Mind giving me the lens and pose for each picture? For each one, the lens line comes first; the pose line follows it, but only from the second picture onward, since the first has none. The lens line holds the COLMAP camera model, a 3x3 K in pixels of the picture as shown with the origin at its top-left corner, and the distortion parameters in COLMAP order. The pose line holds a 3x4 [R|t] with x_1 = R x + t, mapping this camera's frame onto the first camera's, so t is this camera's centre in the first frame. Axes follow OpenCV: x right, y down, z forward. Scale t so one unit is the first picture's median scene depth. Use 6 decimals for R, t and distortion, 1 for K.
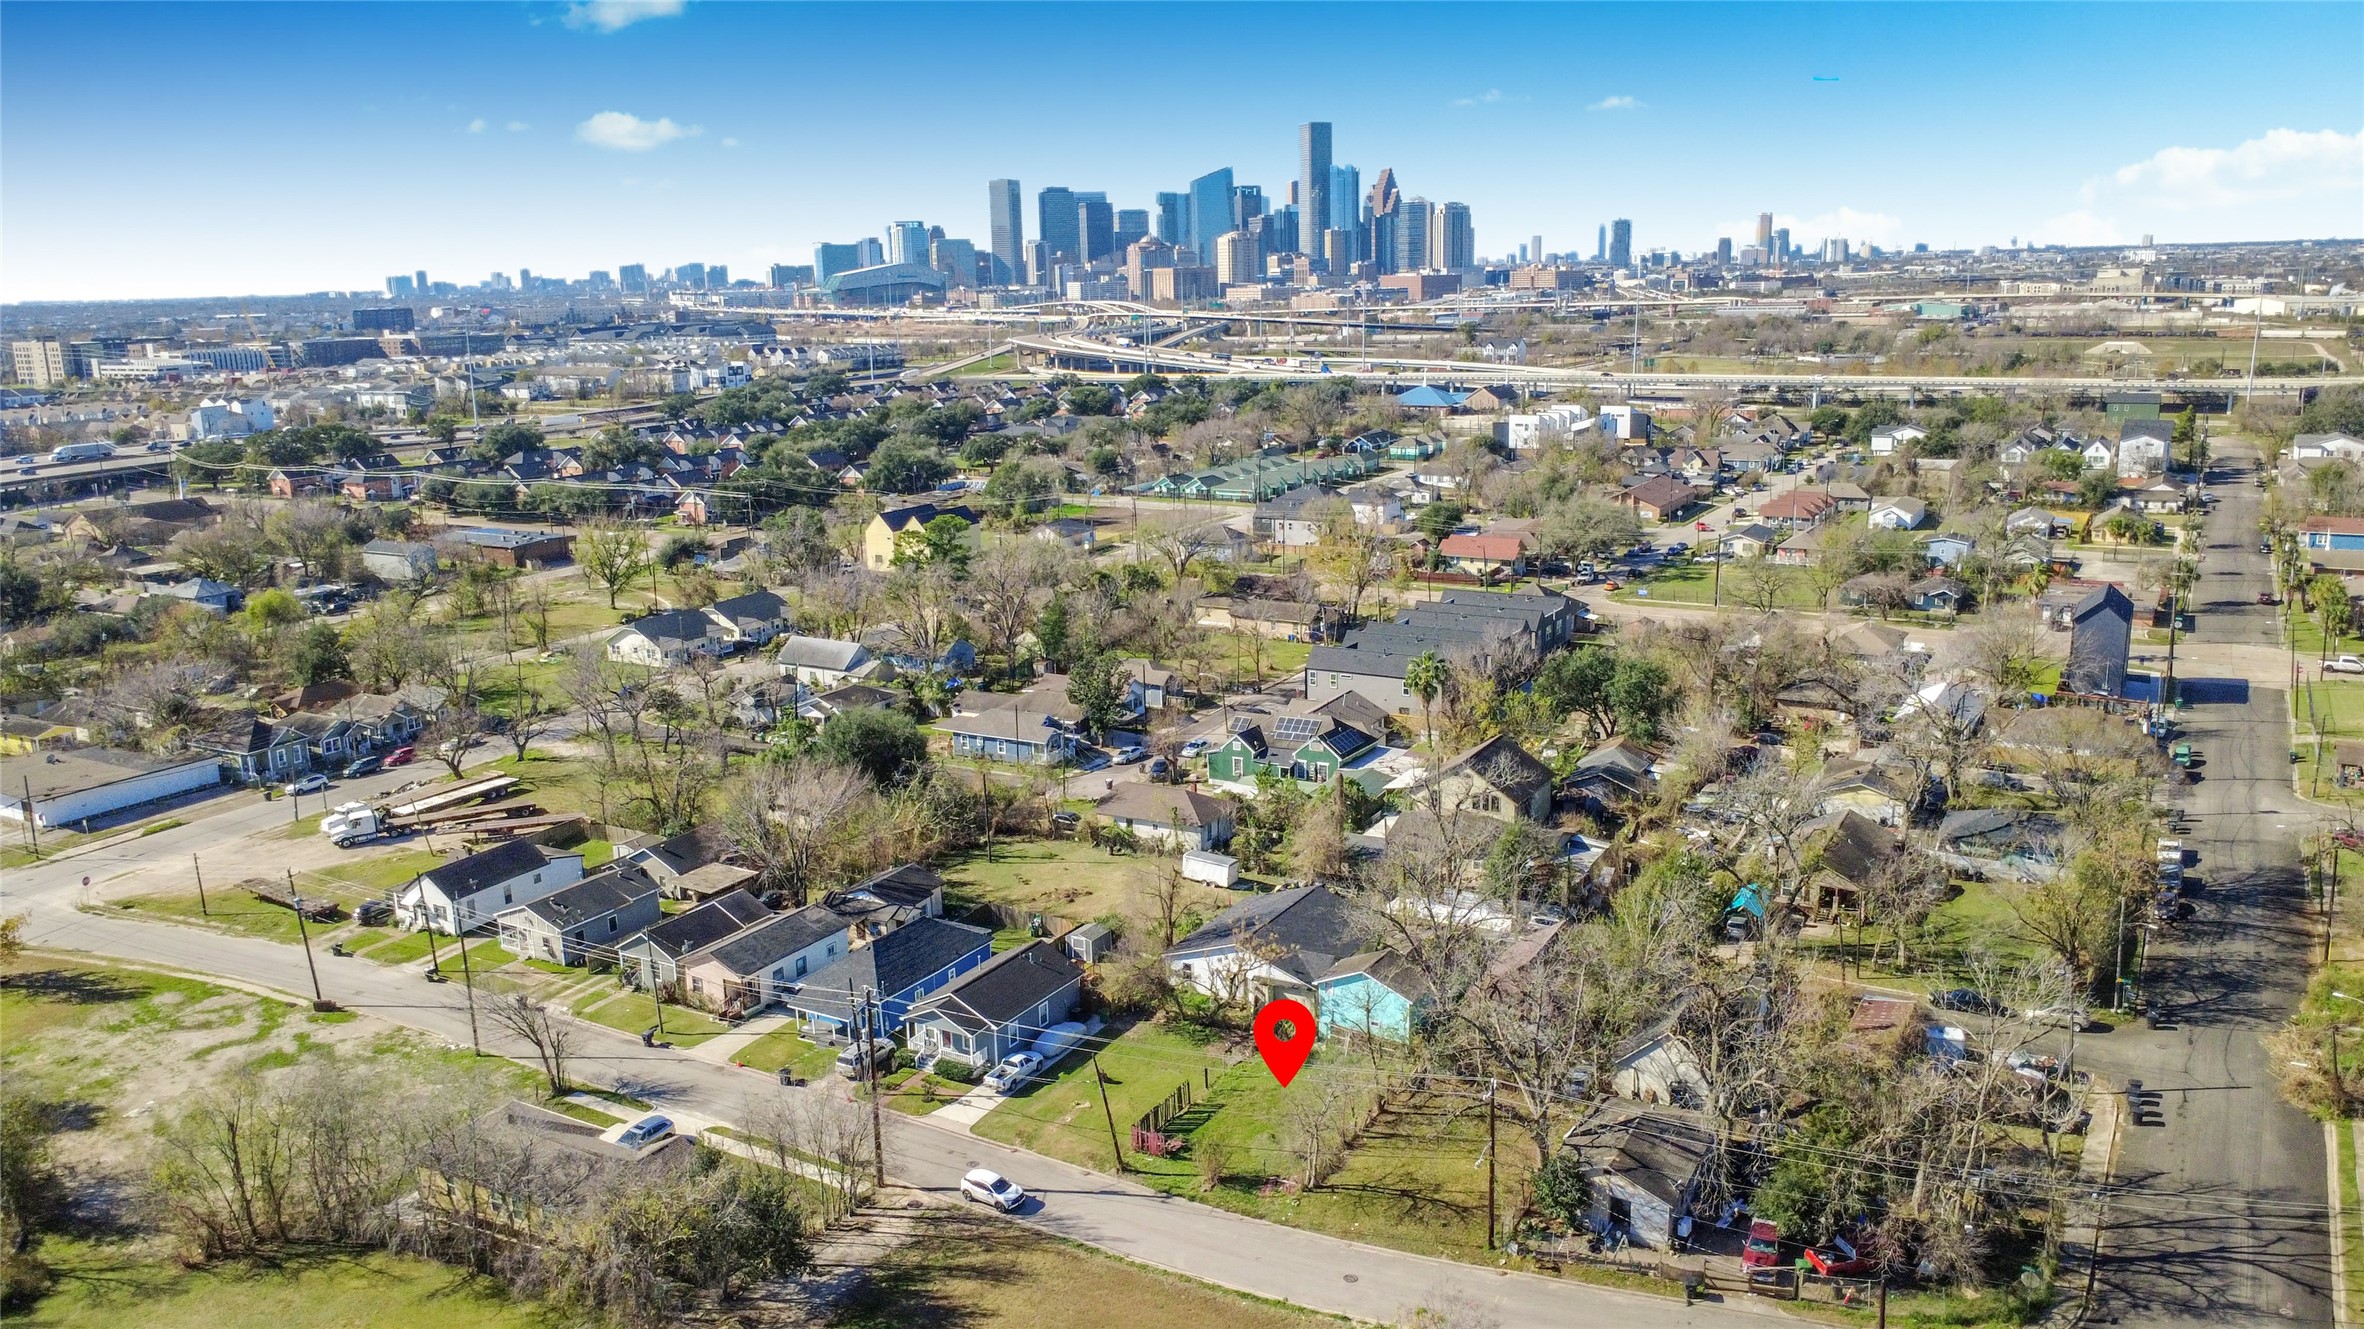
lens RADIAL K [[1766.7, 0, 1188.3], [0, 1766.7, 660.1], [0, 0, 1]] dist [-0.000976, 0.002340]
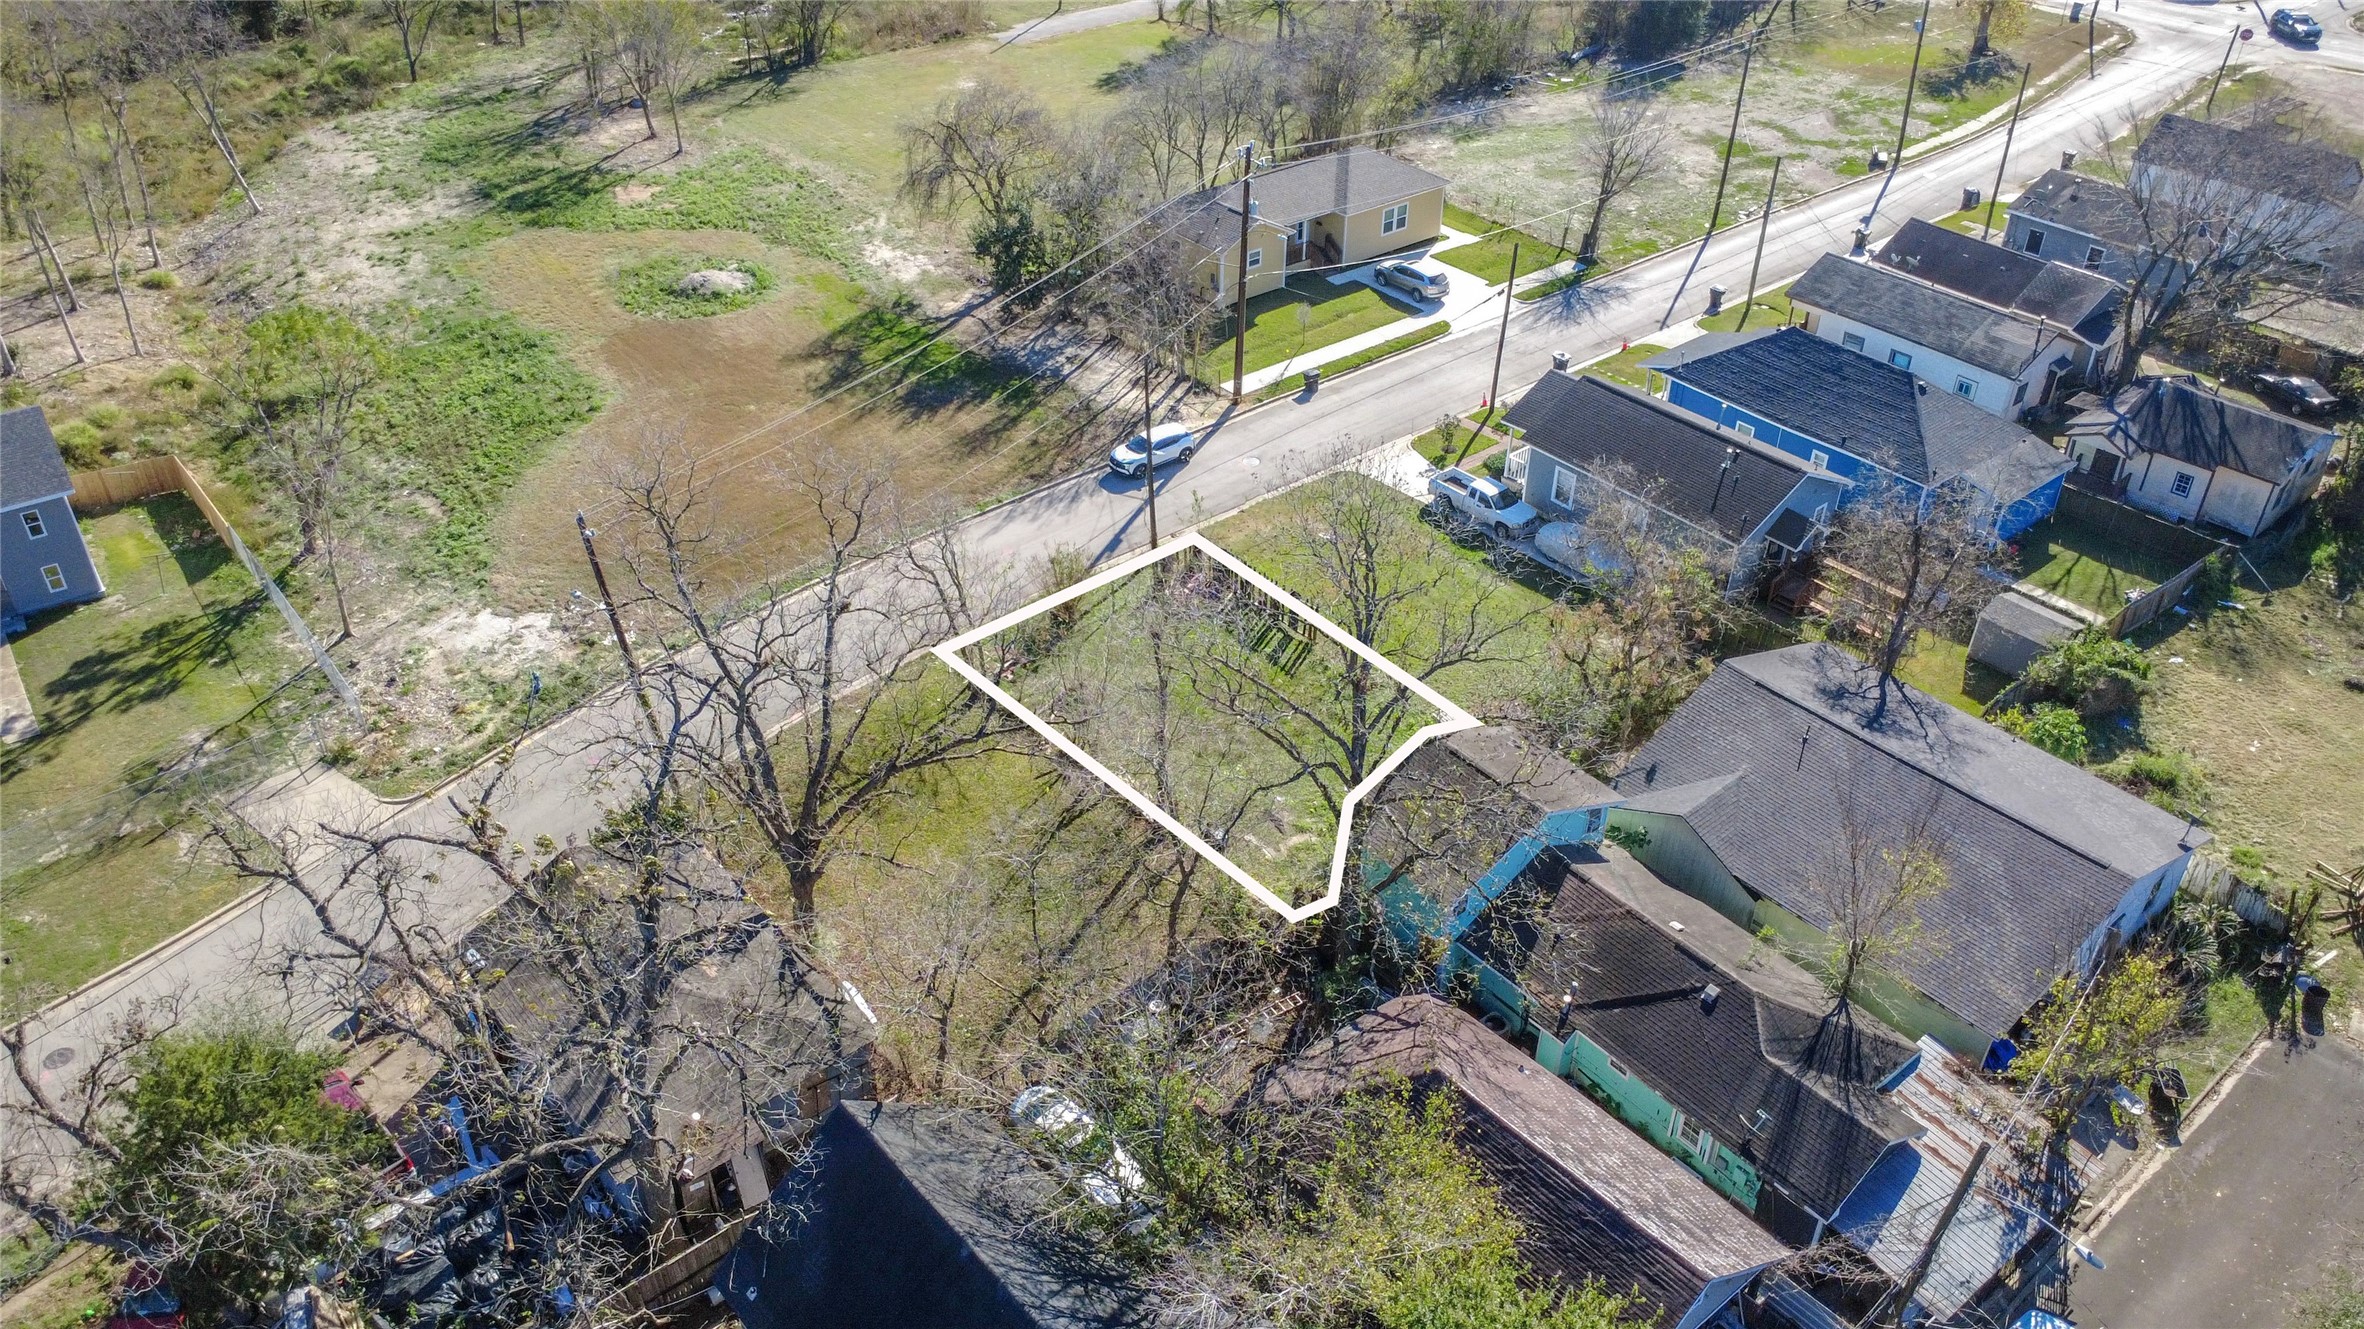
lens RADIAL K [[1730.9, 0, 1158.2], [0, 1730.9, 638.2], [0, 0, 1]] dist [0.000096, -0.000703]
pose [[-0.350355, 0.548561, -0.759165, 0.305607], [-0.204215, 0.746299, 0.633509, -0.069342], [0.914083, 0.376986, -0.149445, 0.699602]]
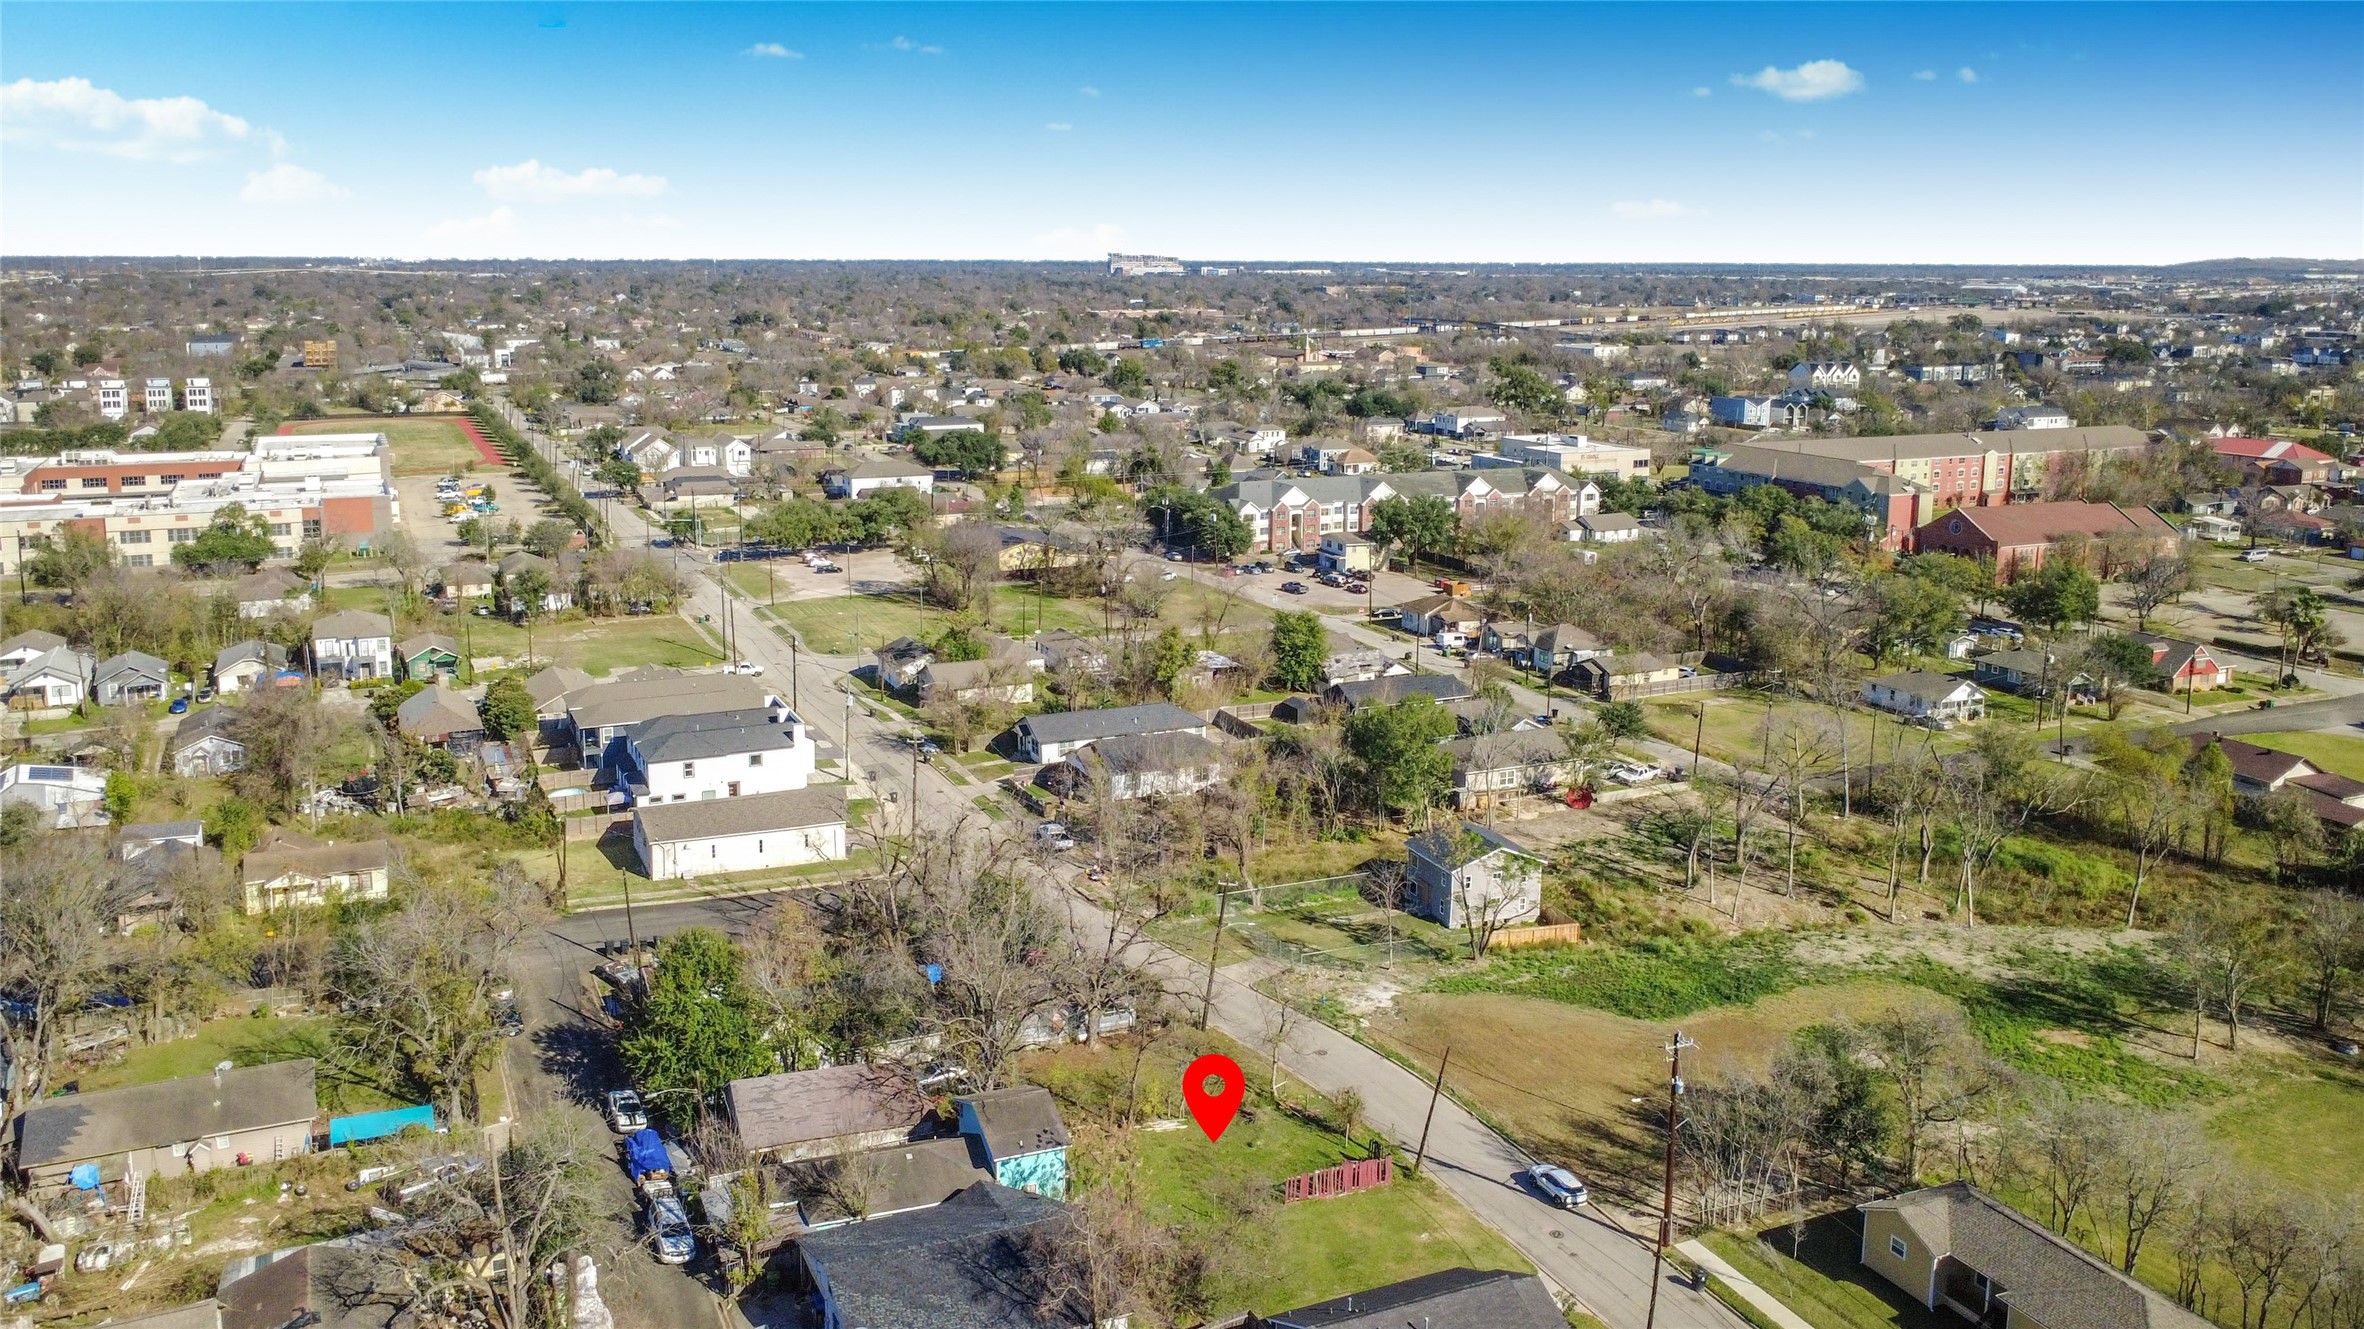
lens RADIAL K [[1759.3, 0, 1080.2], [0, 1759.3, 577.5], [0, 0, 1]] dist [-0.000930, 0.003263]
pose [[-0.796326, -0.086886, 0.598594, -0.277891], [0.148084, 0.931509, 0.332208, -0.230315], [-0.586460, 0.353188, -0.728919, 1.068301]]
